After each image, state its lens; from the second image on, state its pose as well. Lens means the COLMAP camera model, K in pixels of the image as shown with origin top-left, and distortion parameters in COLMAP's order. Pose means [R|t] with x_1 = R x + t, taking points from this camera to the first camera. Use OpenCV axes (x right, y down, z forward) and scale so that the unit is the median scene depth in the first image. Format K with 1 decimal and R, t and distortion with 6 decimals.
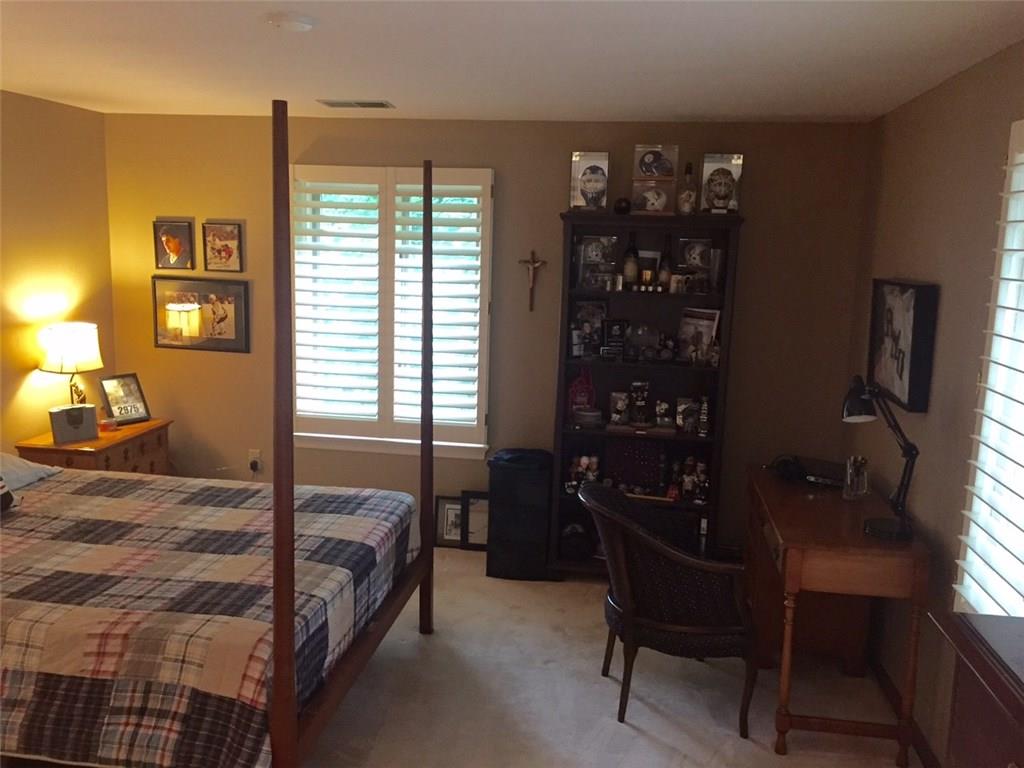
lens RADIAL K [[873.9, 0, 512.0], [0, 873.9, 384.0], [0, 0, 1]] dist [0.088634, -0.109951]
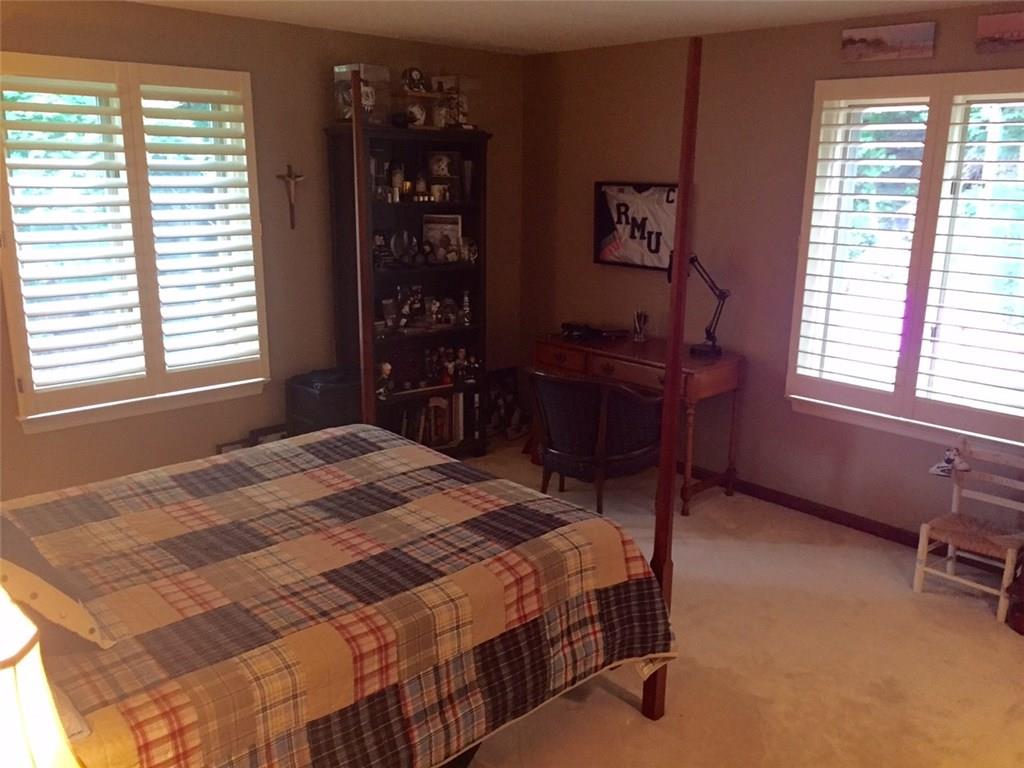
lens RADIAL K [[873.9, 0, 512.0], [0, 873.9, 384.0], [0, 0, 1]] dist [0.088634, -0.109951]
pose [[0.612005, -0.212924, 0.761652, -0.816097], [0.130554, 0.977062, 0.168240, -0.065380], [-0.780004, -0.003527, 0.625765, 0.283521]]
